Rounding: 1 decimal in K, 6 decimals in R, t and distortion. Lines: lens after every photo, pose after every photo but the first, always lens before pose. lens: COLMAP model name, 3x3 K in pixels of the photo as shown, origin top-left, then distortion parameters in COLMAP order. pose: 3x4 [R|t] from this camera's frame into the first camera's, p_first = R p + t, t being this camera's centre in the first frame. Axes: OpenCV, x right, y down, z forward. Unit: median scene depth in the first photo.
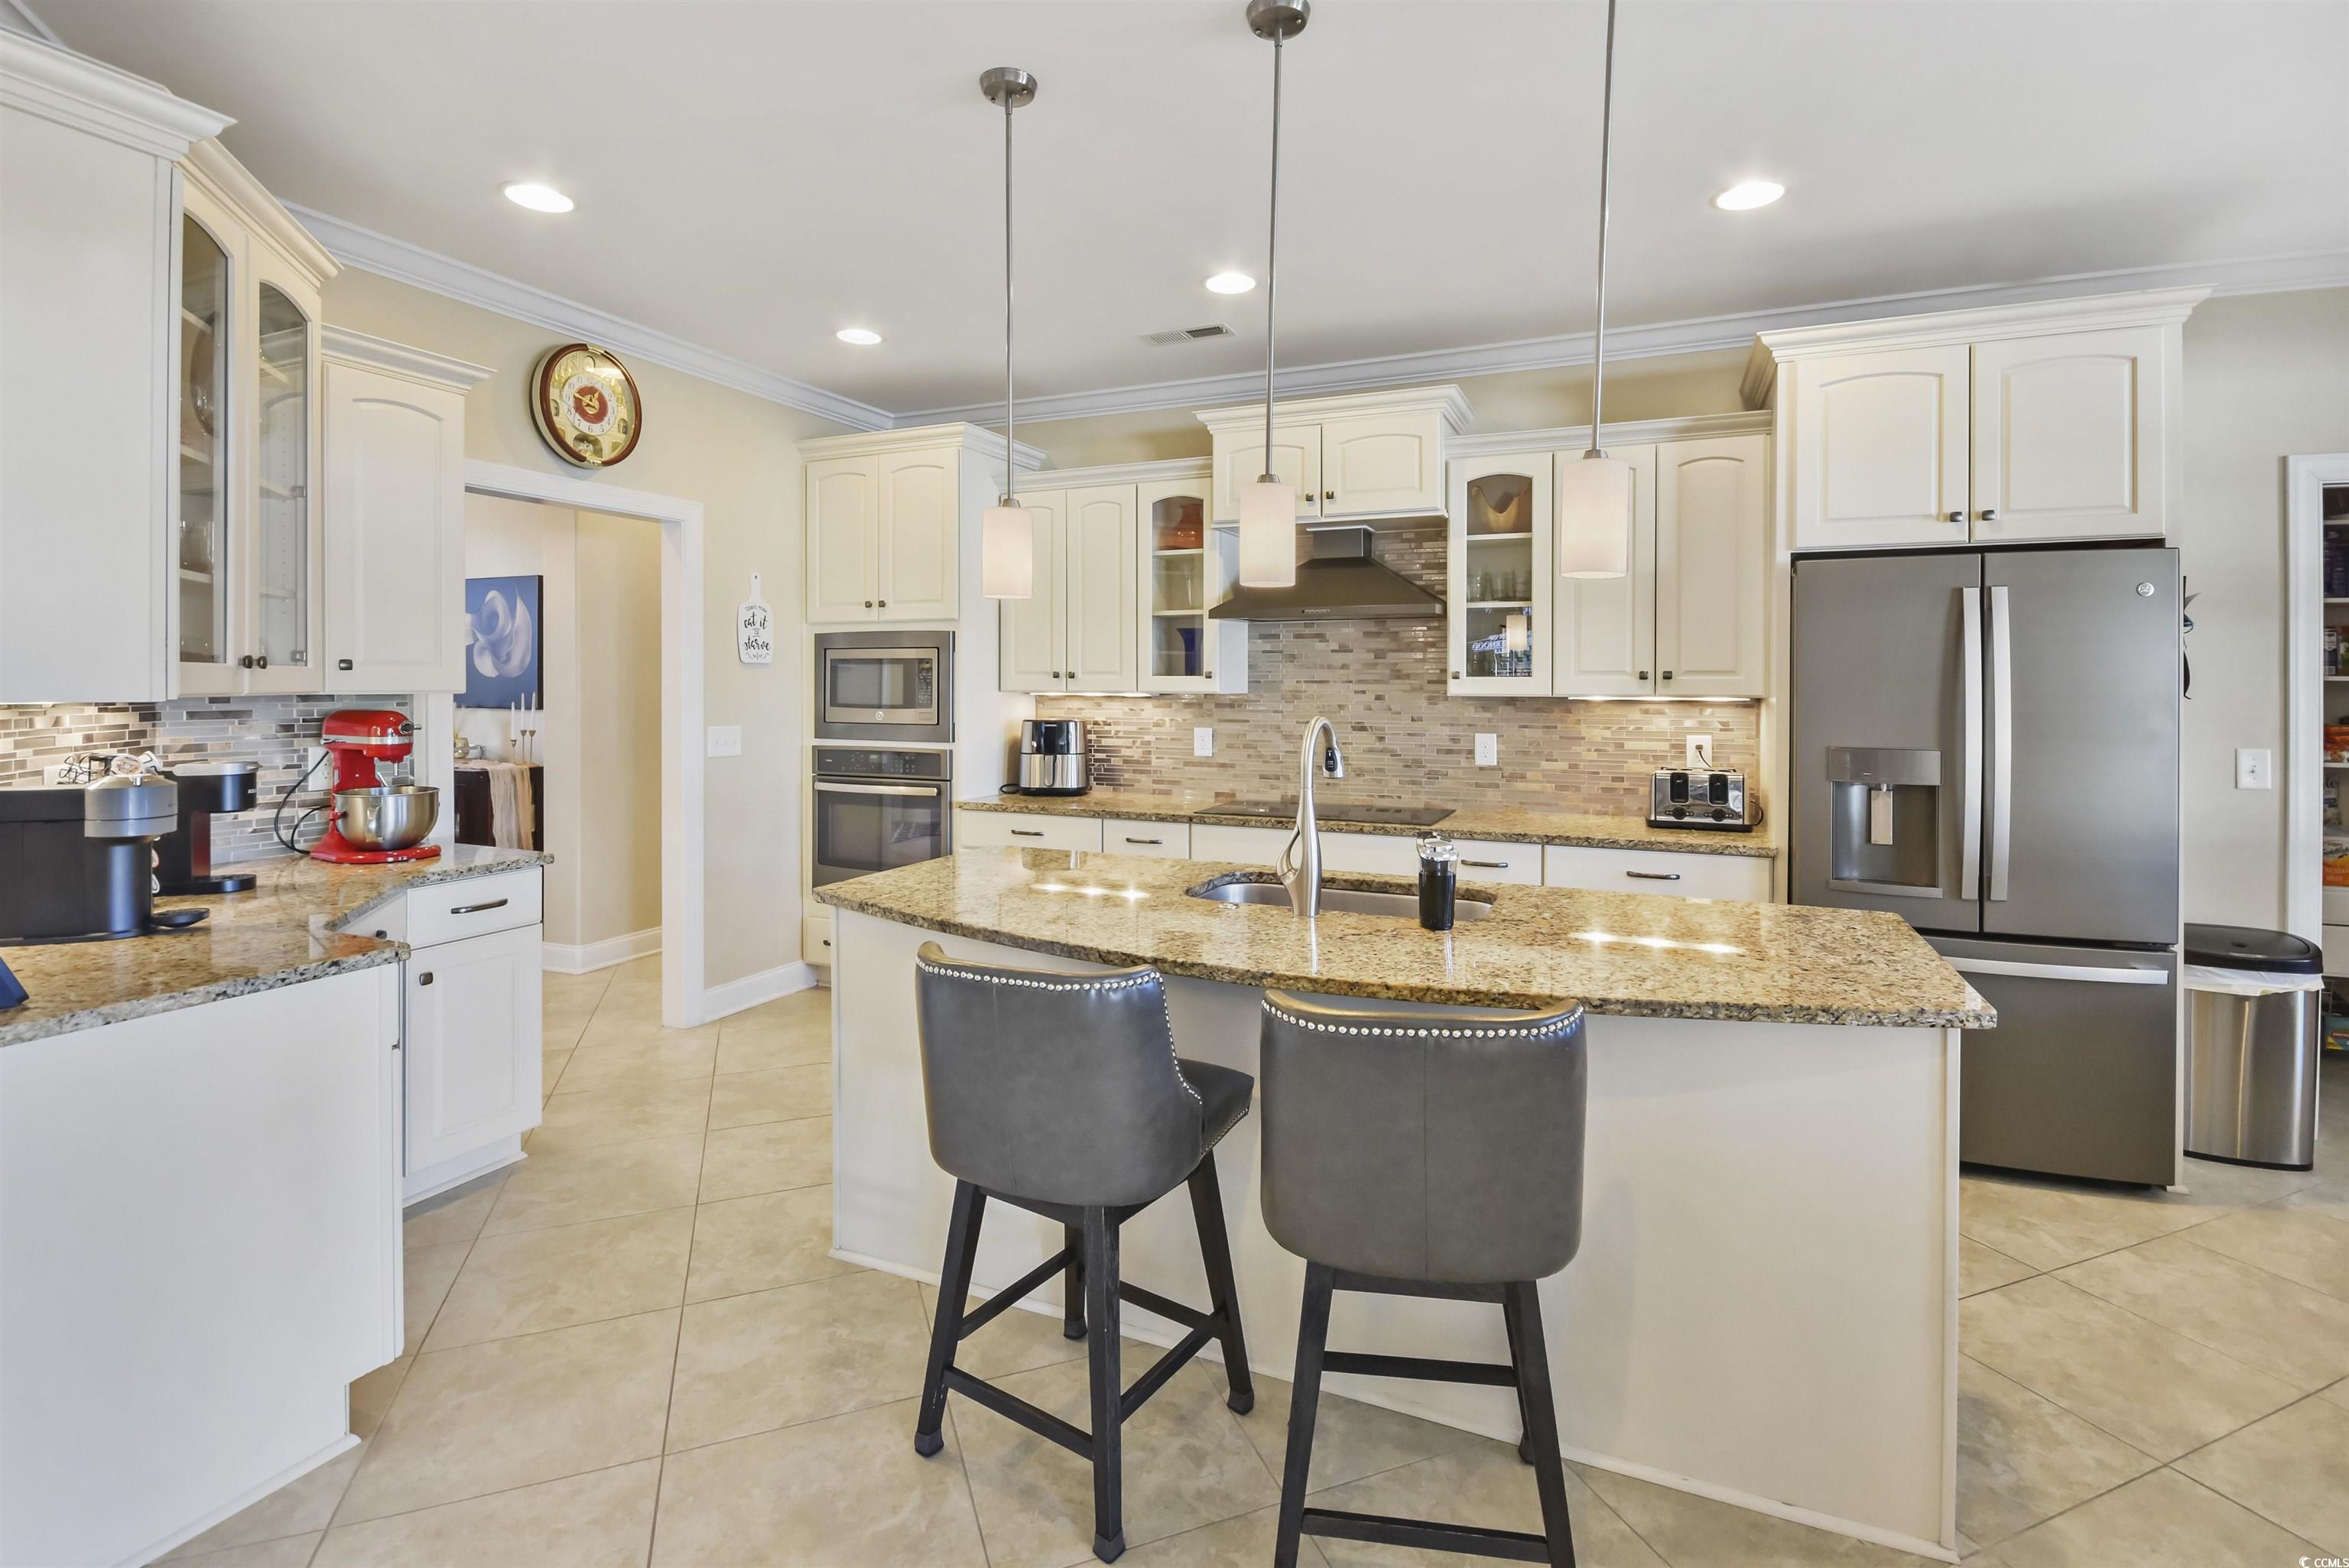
lens RADIAL K [[1115.4, 0, 1169.6], [0, 1115.4, 695.2], [0, 0, 1]] dist [0.000646, -0.000447]
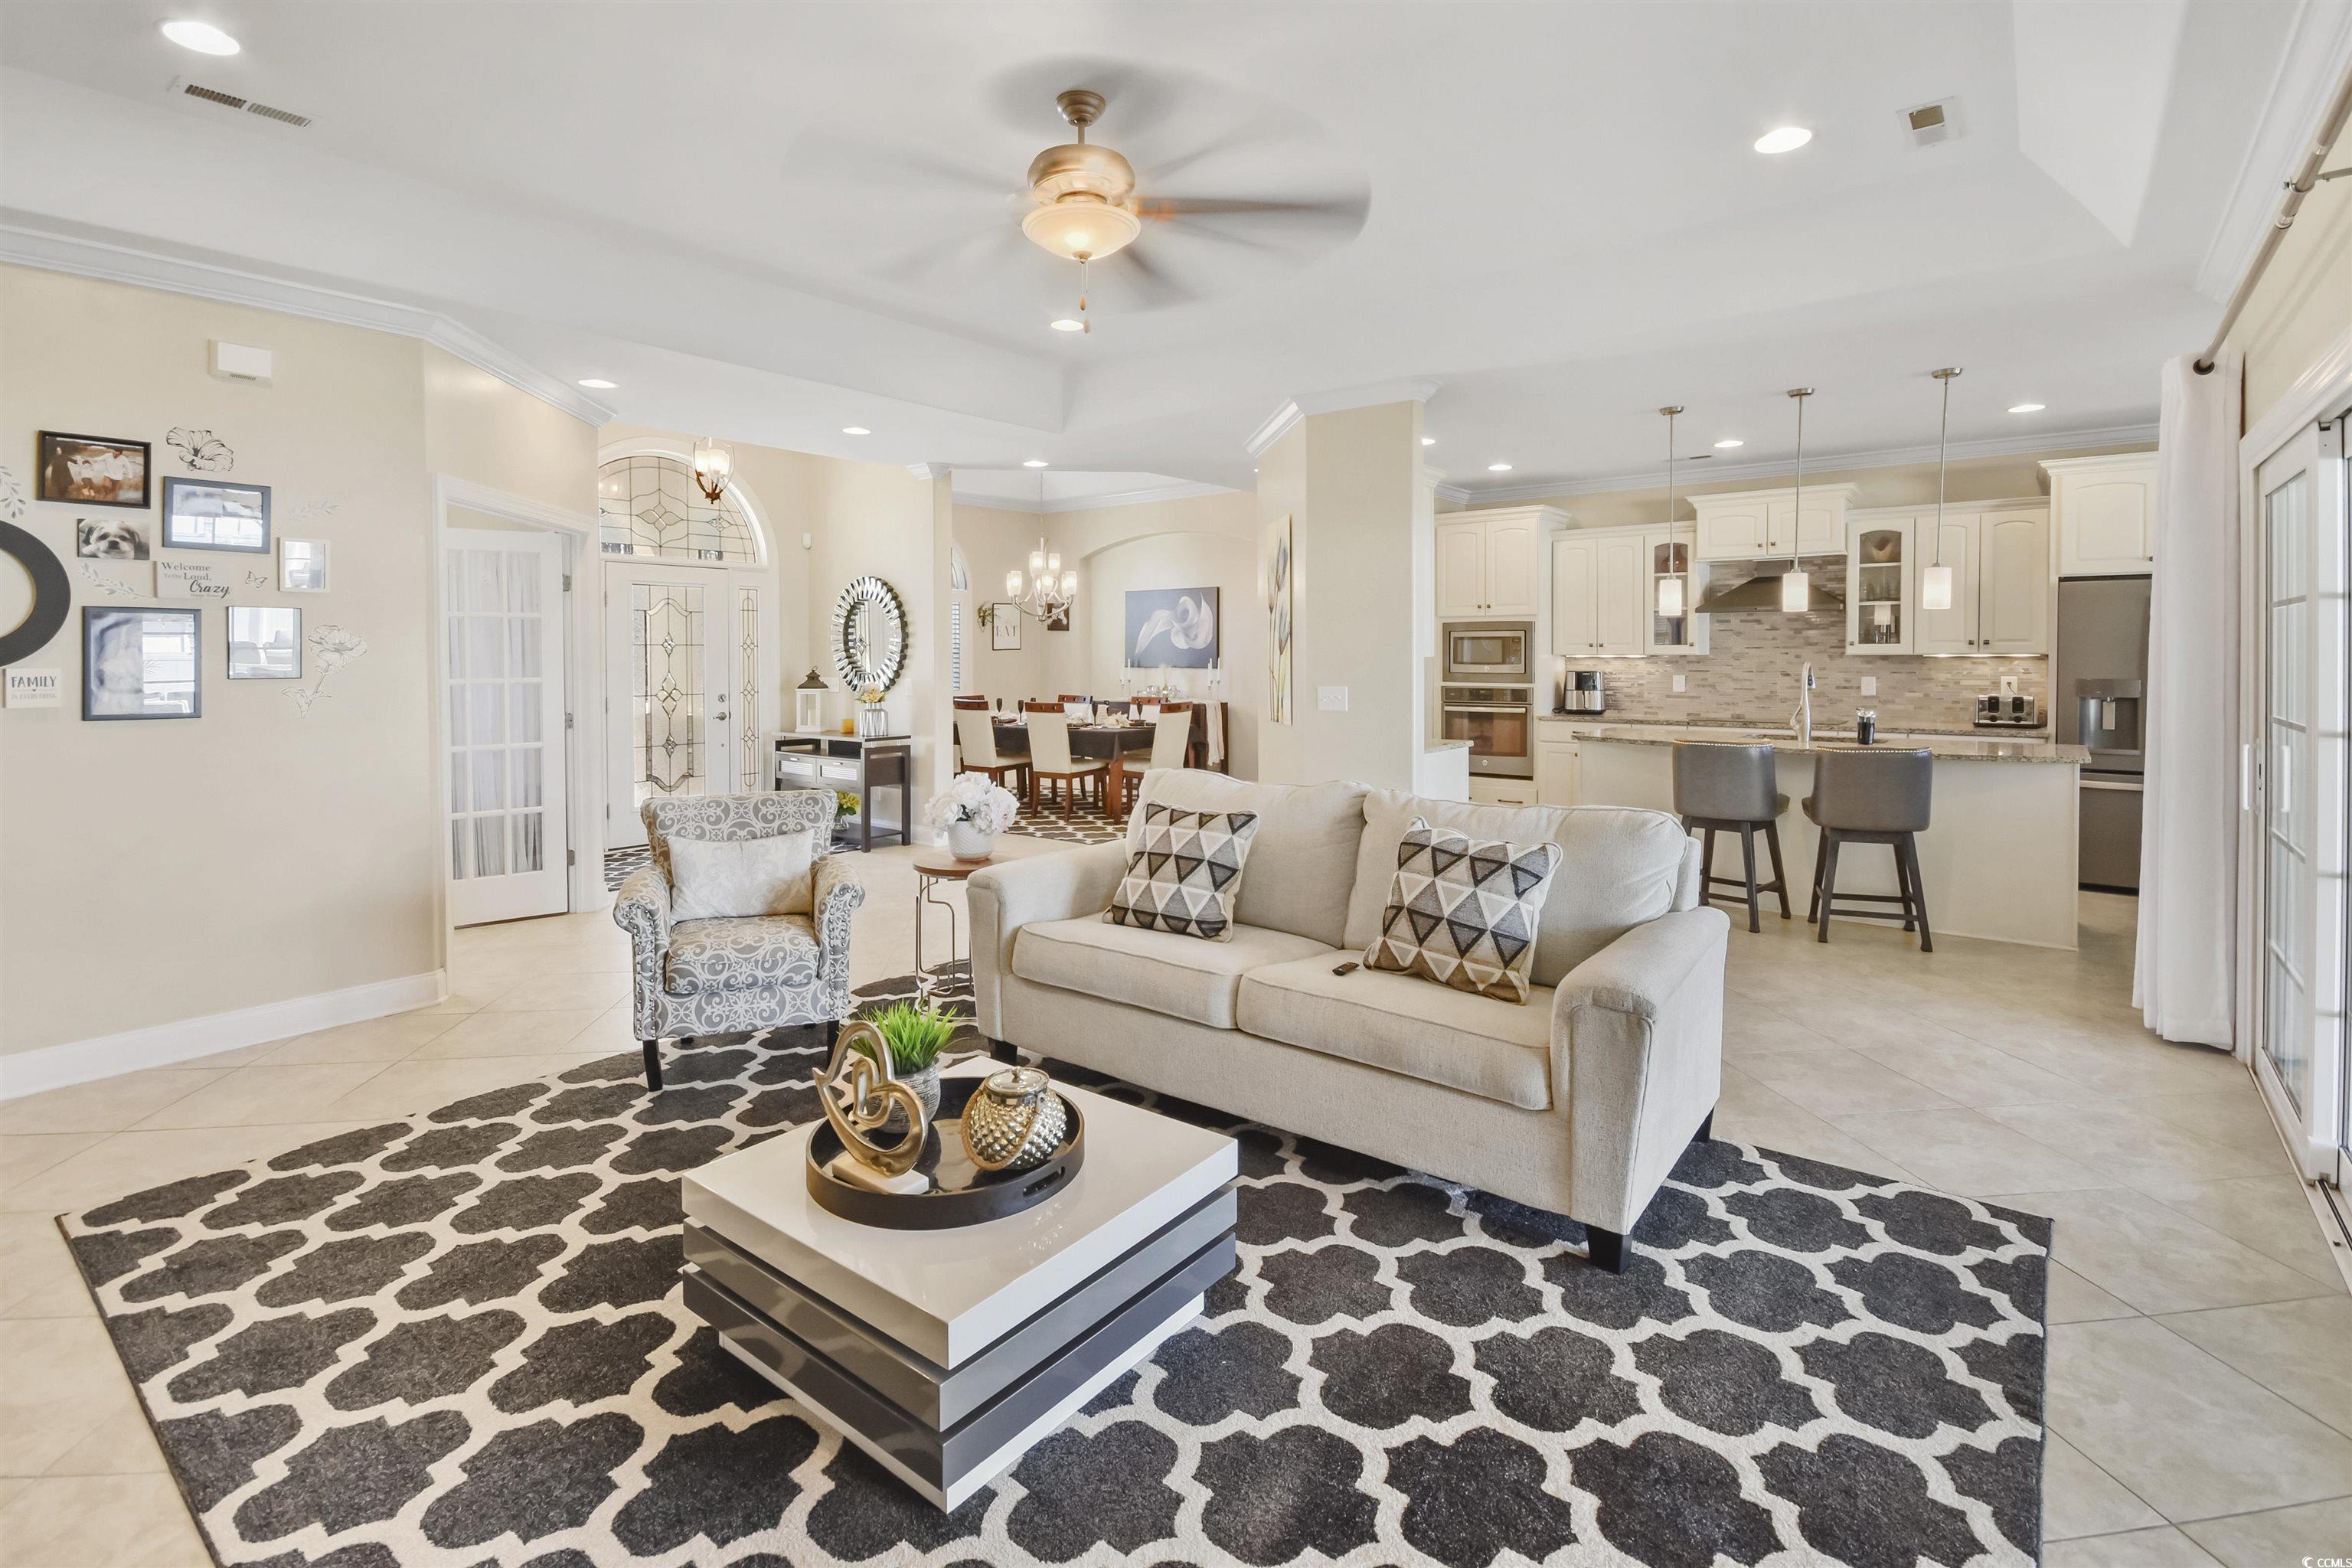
lens RADIAL K [[1117.0, 0, 1170.6], [0, 1117.0, 682.2], [0, 0, 1]] dist [0.000646, -0.000447]
pose [[0.969874, -0.001458, -0.243603, -0.354923], [0.005605, 0.999851, 0.016333, 0.009037], [0.243543, -0.017206, 0.969737, -0.970474]]
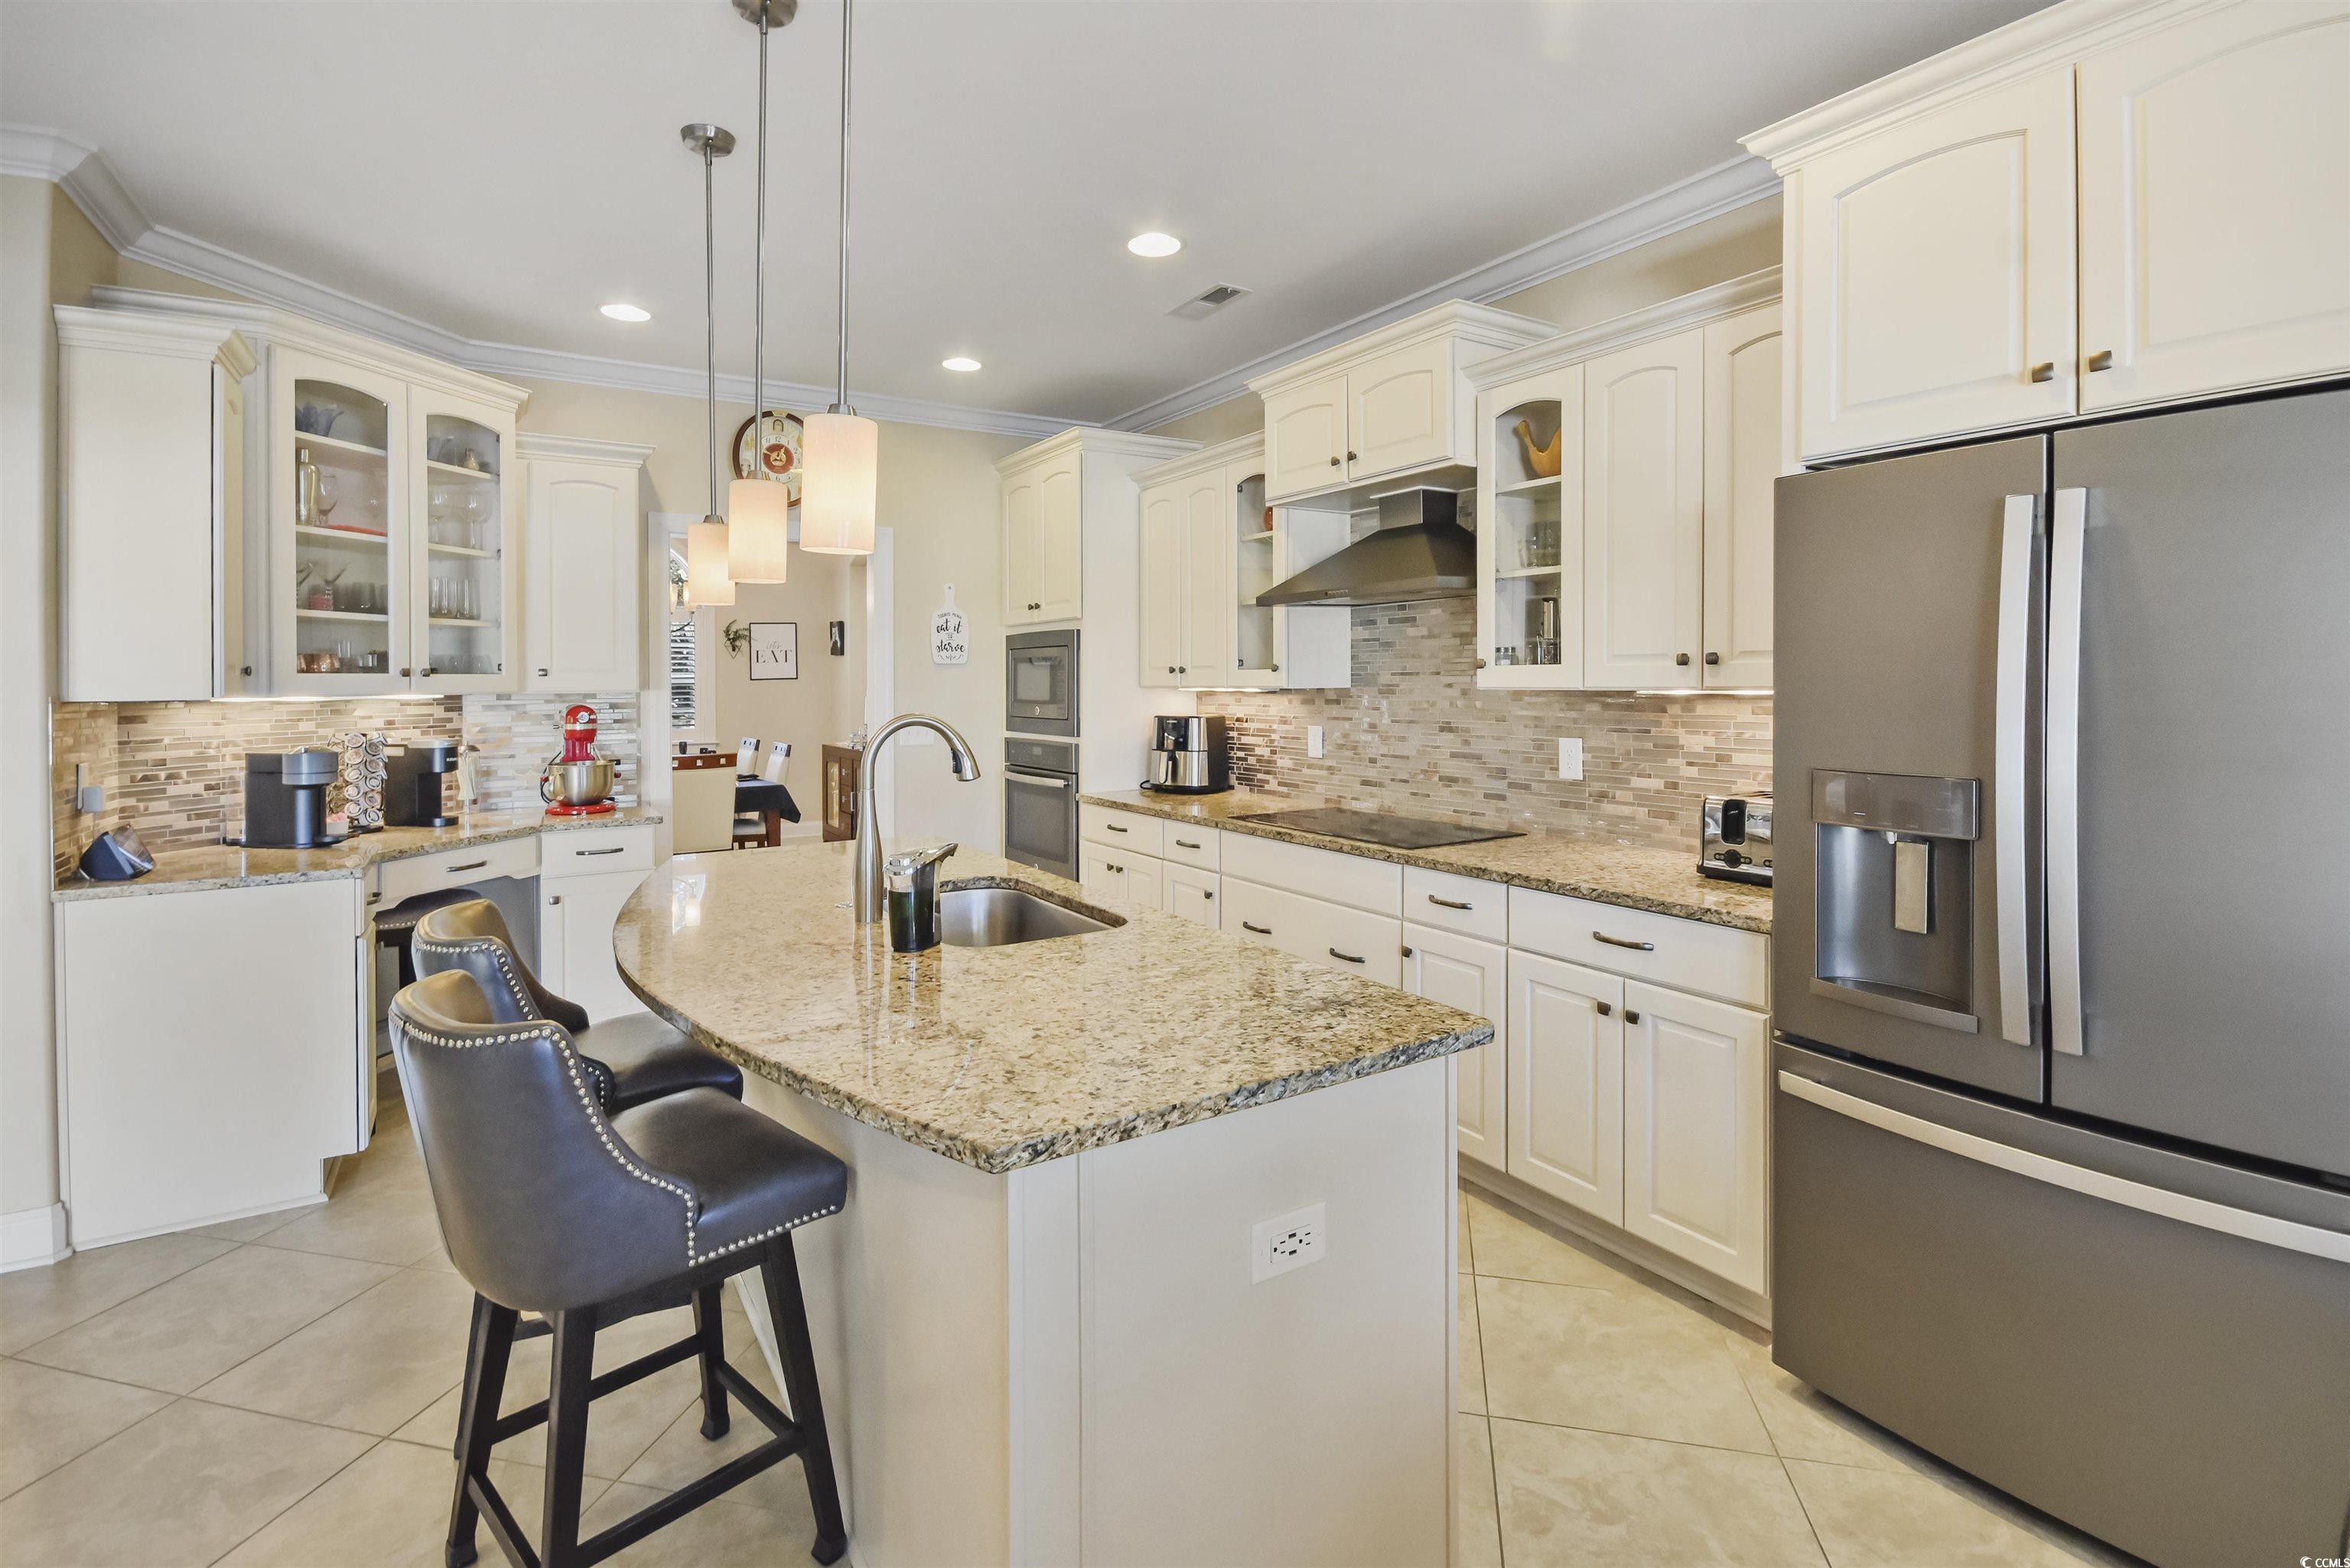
lens RADIAL K [[1116.0, 0, 1133.4], [0, 1116.0, 690.8], [0, 0, 1]] dist [0.000646, -0.000447]
pose [[0.818345, -0.004763, -0.574707, 0.499176], [0.005088, 0.999987, -0.001043, 0.000961], [0.574704, -0.002071, 0.818359, 0.202136]]
